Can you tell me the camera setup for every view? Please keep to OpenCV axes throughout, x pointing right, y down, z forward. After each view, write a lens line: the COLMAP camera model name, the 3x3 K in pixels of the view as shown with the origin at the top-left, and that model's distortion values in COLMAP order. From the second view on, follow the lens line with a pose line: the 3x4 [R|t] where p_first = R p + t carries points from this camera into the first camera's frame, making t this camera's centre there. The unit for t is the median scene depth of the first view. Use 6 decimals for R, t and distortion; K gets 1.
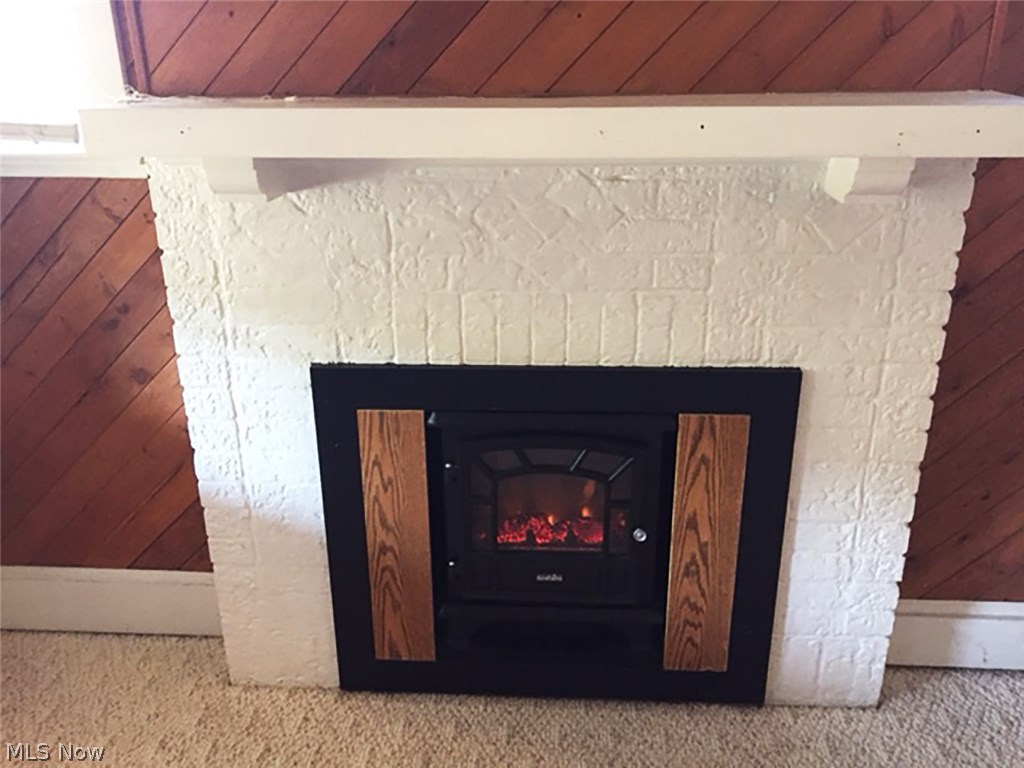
lens RADIAL K [[853.9, 0, 512.0], [0, 853.9, 384.0], [0, 0, 1]] dist [0.047586, -0.075726]
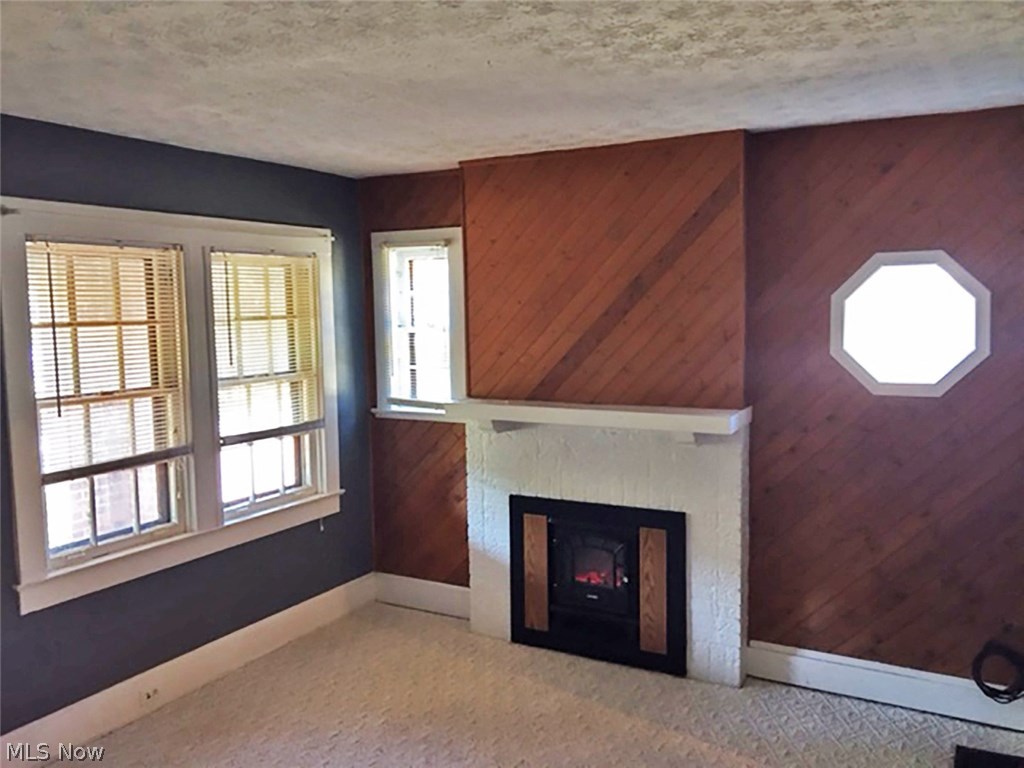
lens RADIAL K [[853.9, 0, 512.0], [0, 853.9, 384.0], [0, 0, 1]] dist [0.047586, -0.075726]
pose [[0.900751, 0.034024, -0.433001, 0.869468], [-0.151232, 0.959111, -0.239236, 0.269960], [0.407156, 0.280976, 0.869066, -1.342562]]
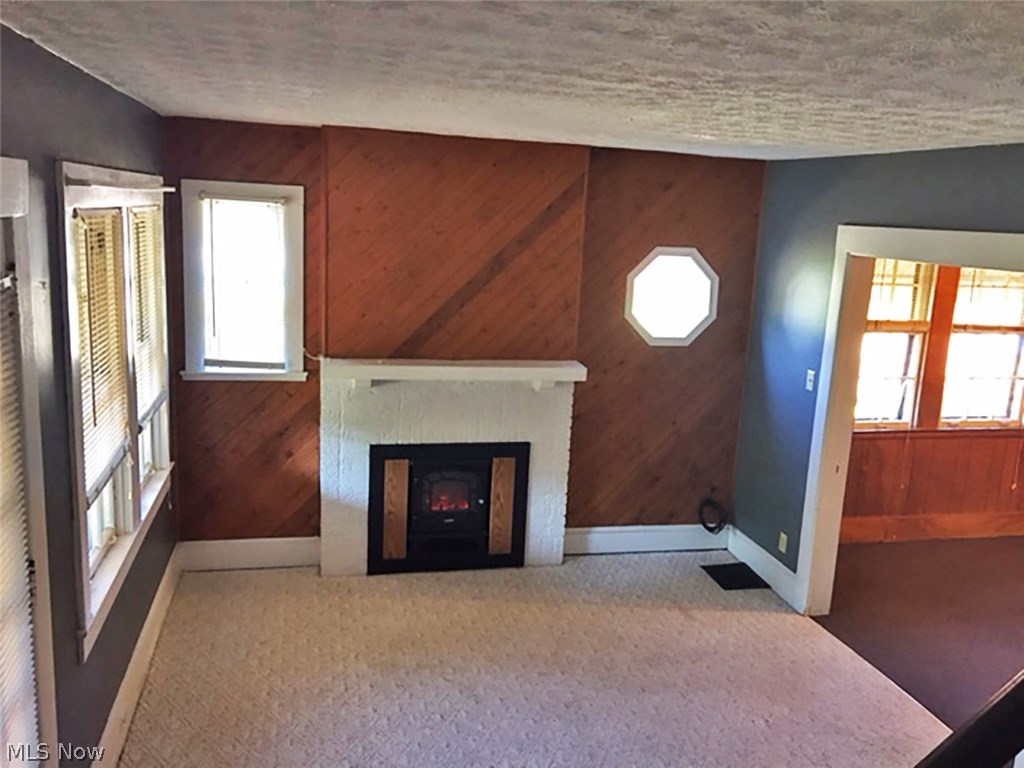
lens RADIAL K [[853.9, 0, 512.0], [0, 853.9, 384.0], [0, 0, 1]] dist [0.047586, -0.075726]
pose [[0.954388, -0.000356, 0.298569, -0.613068], [0.050310, 0.985892, -0.159640, 0.249622], [-0.294300, 0.167380, 0.940942, -1.821439]]
